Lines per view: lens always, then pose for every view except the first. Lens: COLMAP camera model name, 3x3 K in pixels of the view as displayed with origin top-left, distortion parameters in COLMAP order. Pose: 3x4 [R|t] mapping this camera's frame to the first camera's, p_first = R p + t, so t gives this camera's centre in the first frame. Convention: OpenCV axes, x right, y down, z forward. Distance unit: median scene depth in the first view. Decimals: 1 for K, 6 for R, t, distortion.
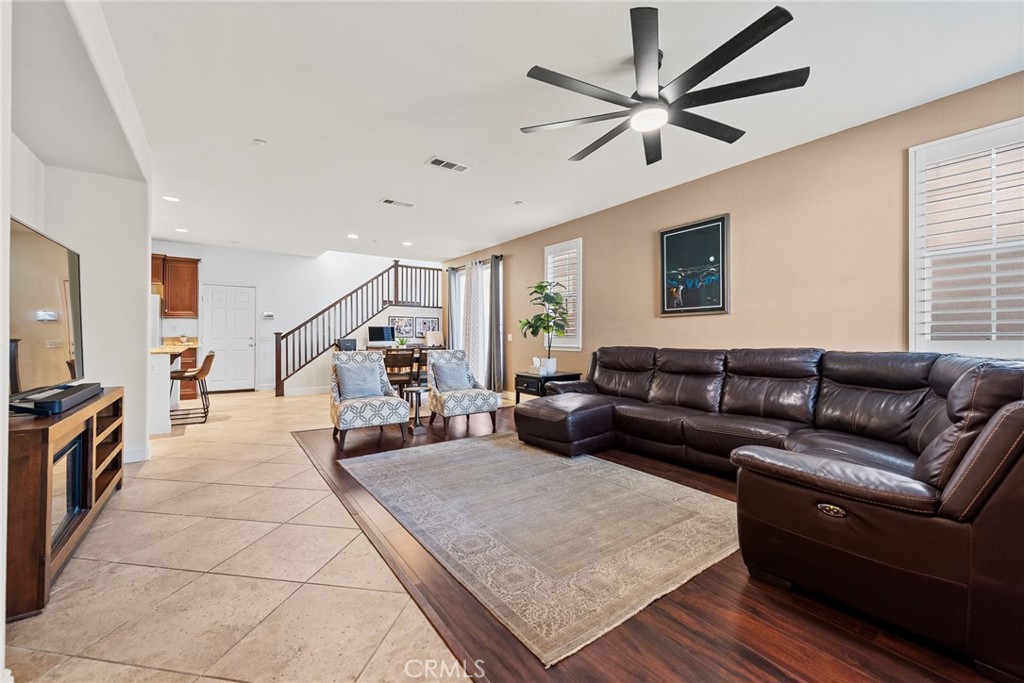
lens RADIAL K [[406.4, 0, 520.9], [0, 406.4, 339.1], [0, 0, 1]] dist [0.004144, 0.000103]
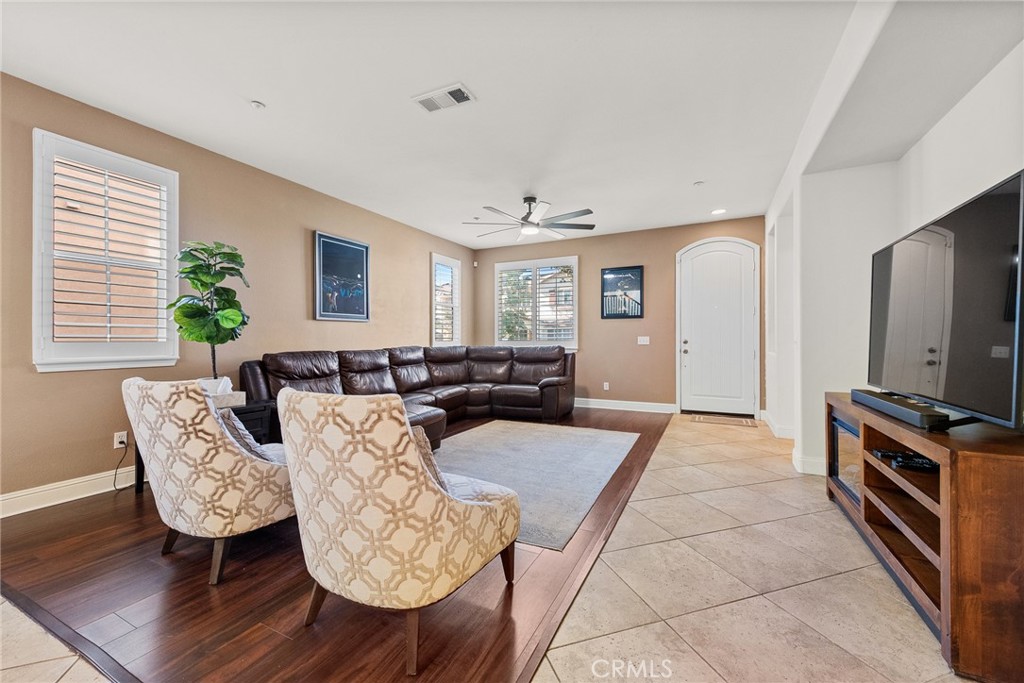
lens RADIAL K [[406.4, 0, 505.8], [0, 406.4, 340.2], [0, 0, 1]] dist [0.004144, 0.000103]
pose [[-0.445887, 0.000323, 0.895089, -0.677337], [0.010193, 0.999937, 0.004717, -0.005823], [-0.895031, 0.011227, -0.445863, 0.960434]]
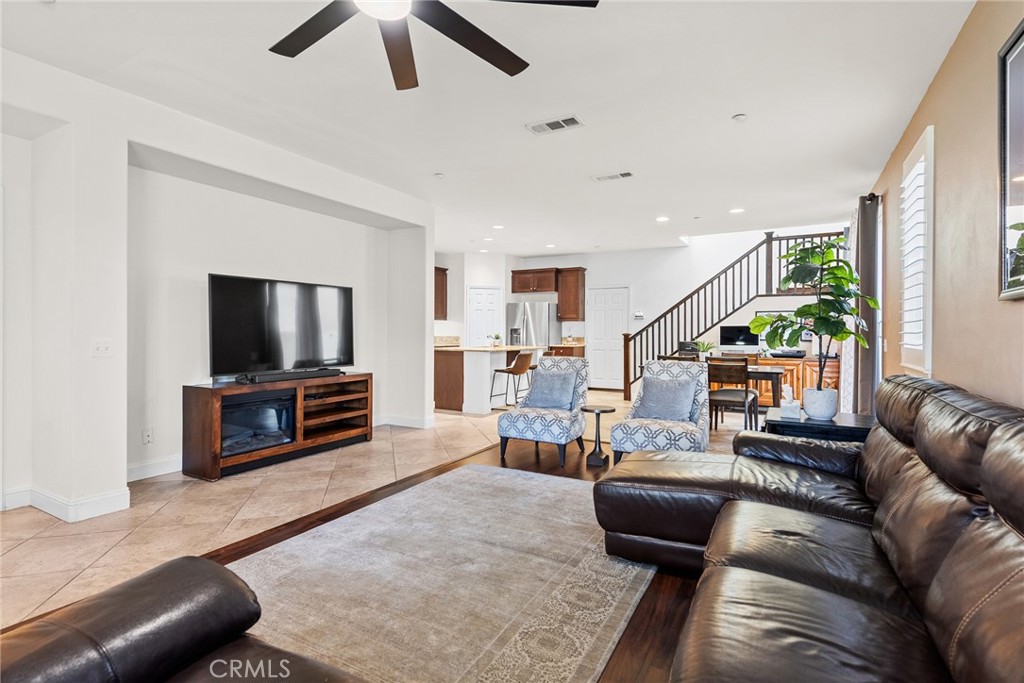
lens RADIAL K [[487.0, 0, 520.2], [0, 487.0, 336.3], [0, 0, 1]] dist [0.000195, -0.000411]
pose [[0.428772, 0.007888, -0.903378, 0.510499], [-0.009382, 0.999947, 0.004278, -0.018902], [0.903364, 0.006641, 0.428823, 0.427518]]
